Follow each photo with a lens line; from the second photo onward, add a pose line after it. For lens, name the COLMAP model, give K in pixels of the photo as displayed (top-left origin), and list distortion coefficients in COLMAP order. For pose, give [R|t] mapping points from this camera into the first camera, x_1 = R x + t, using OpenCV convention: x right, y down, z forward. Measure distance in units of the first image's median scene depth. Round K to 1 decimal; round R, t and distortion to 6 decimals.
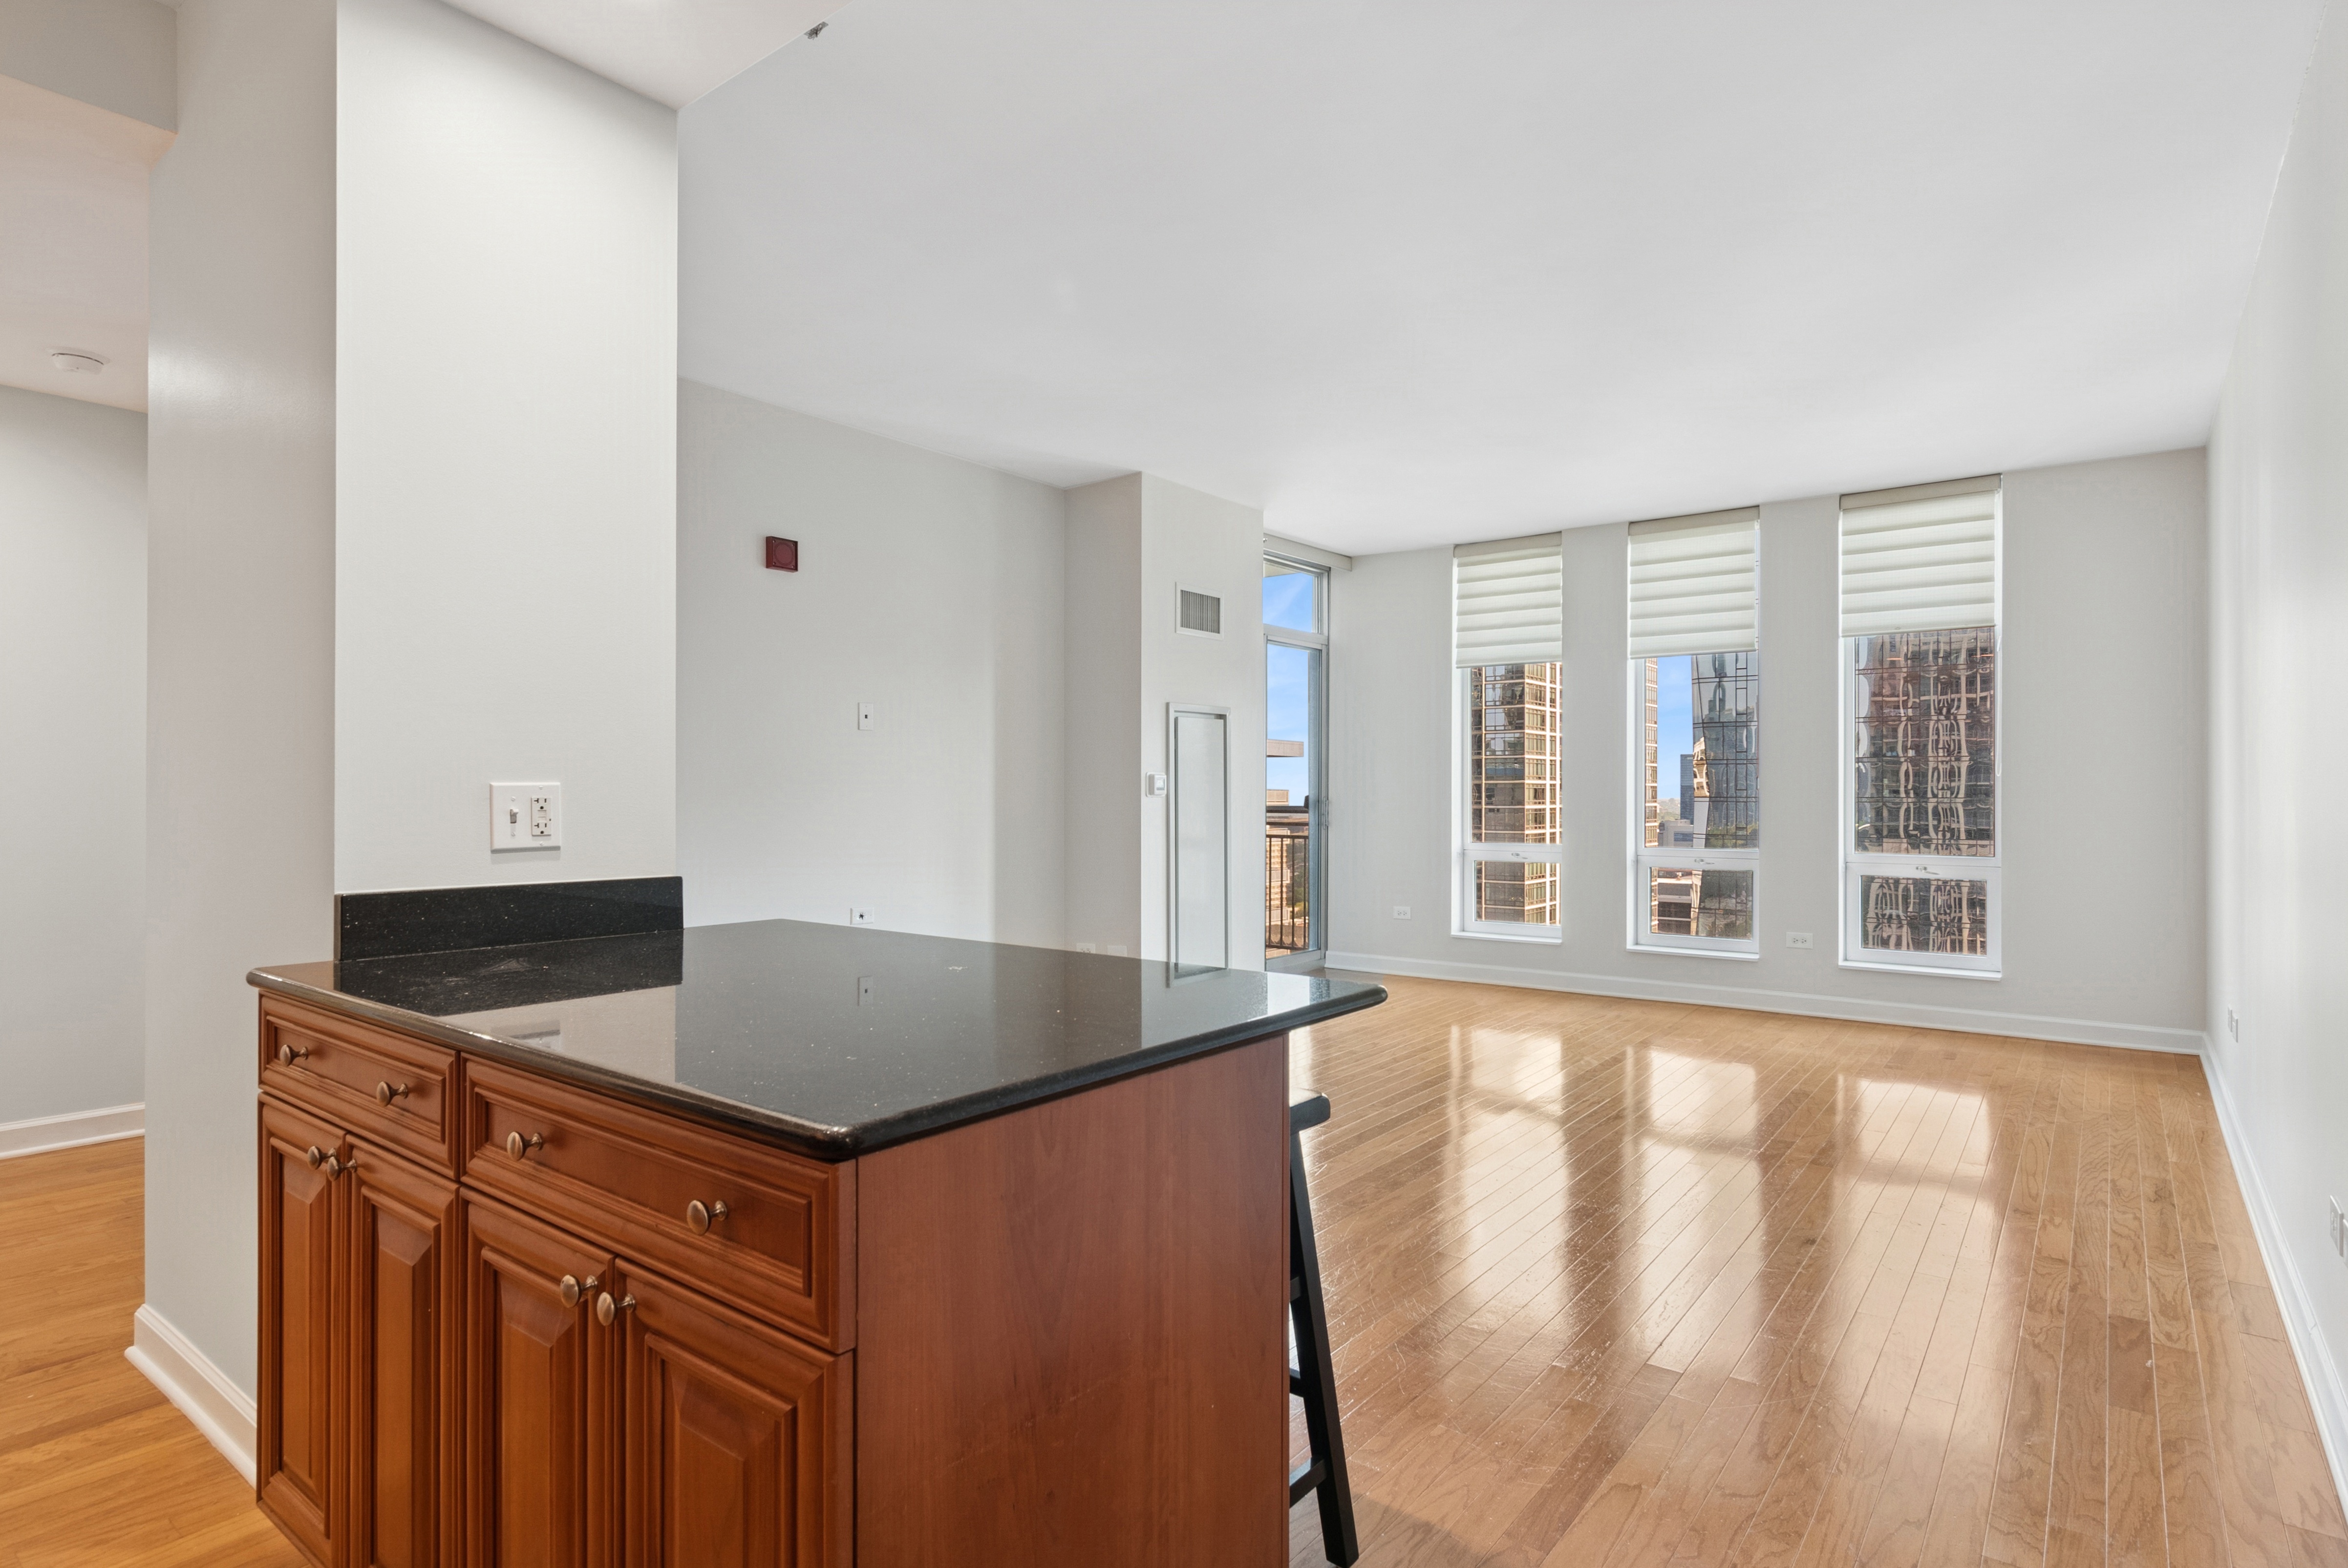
lens RADIAL K [[1212.4, 0, 1194.2], [0, 1212.4, 803.7], [0, 0, 1]] dist [-0.024676, 0.014635]
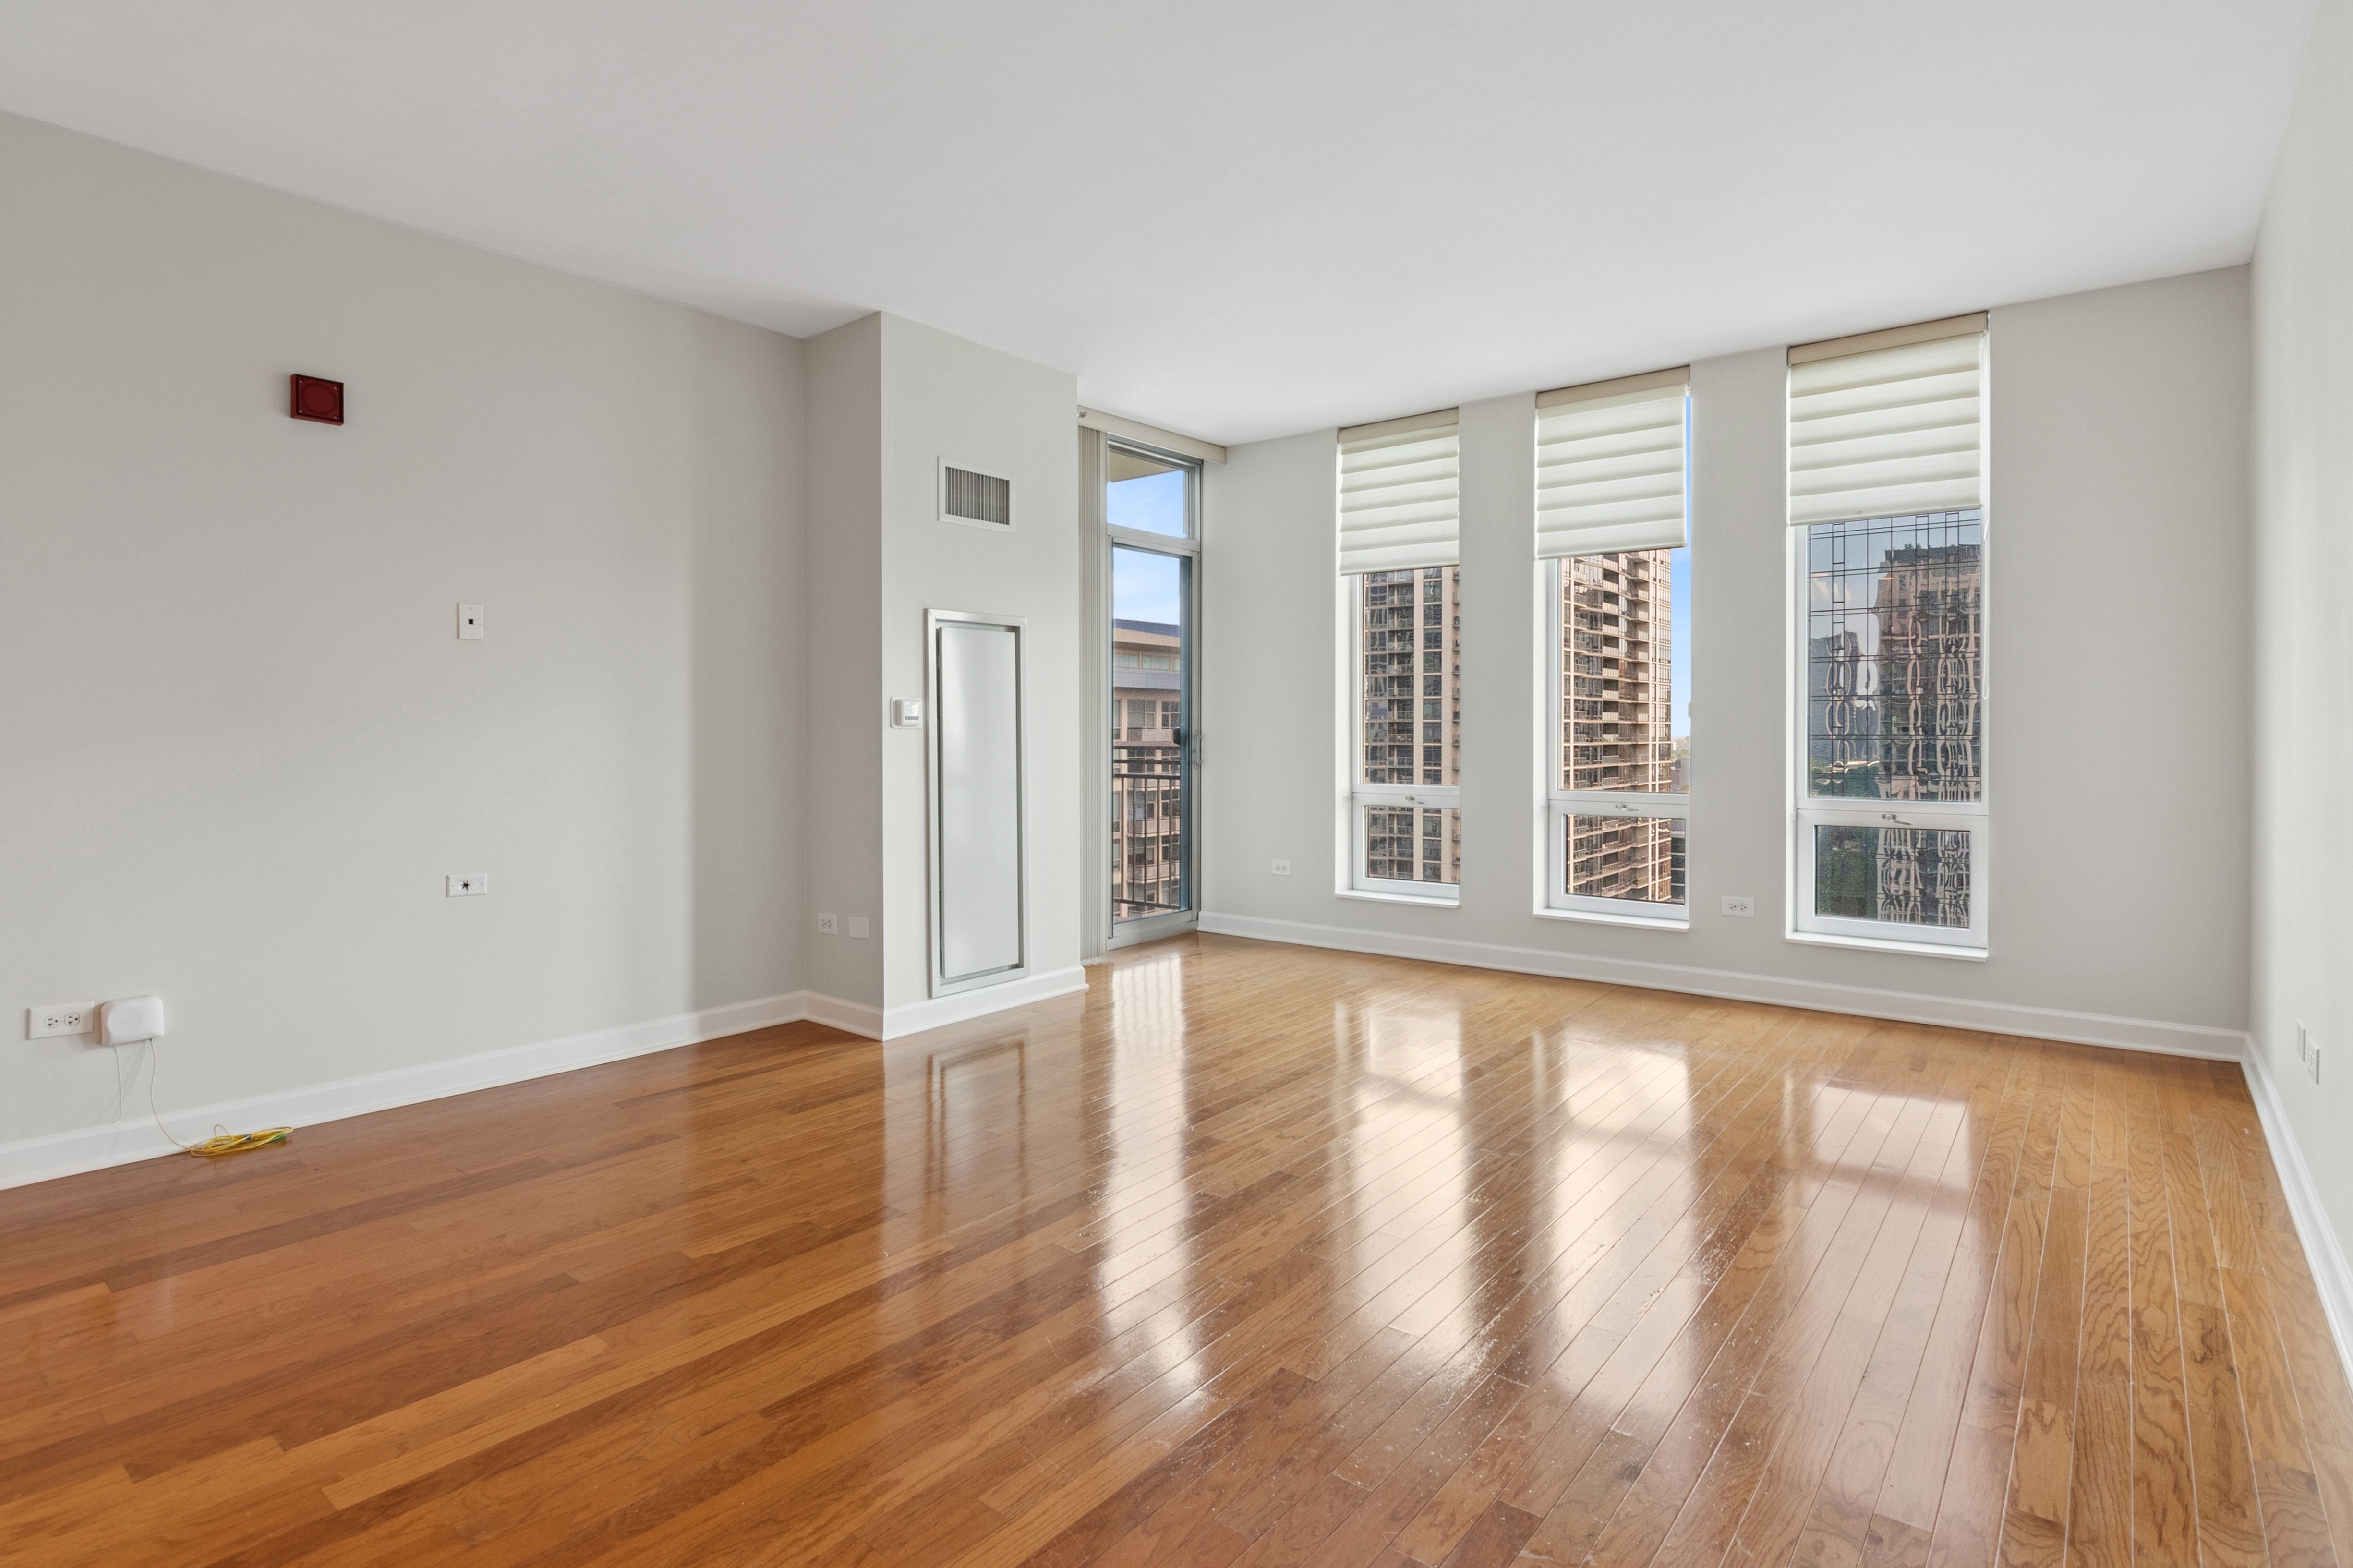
lens RADIAL K [[1175.8, 0, 1211.3], [0, 1175.8, 752.6], [0, 0, 1]] dist [-0.025731, 0.001152]
pose [[0.999950, -0.002079, -0.009745, 0.162655], [0.002170, 0.999954, 0.009328, 0.003289], [0.009725, -0.009349, 0.999909, 0.224477]]
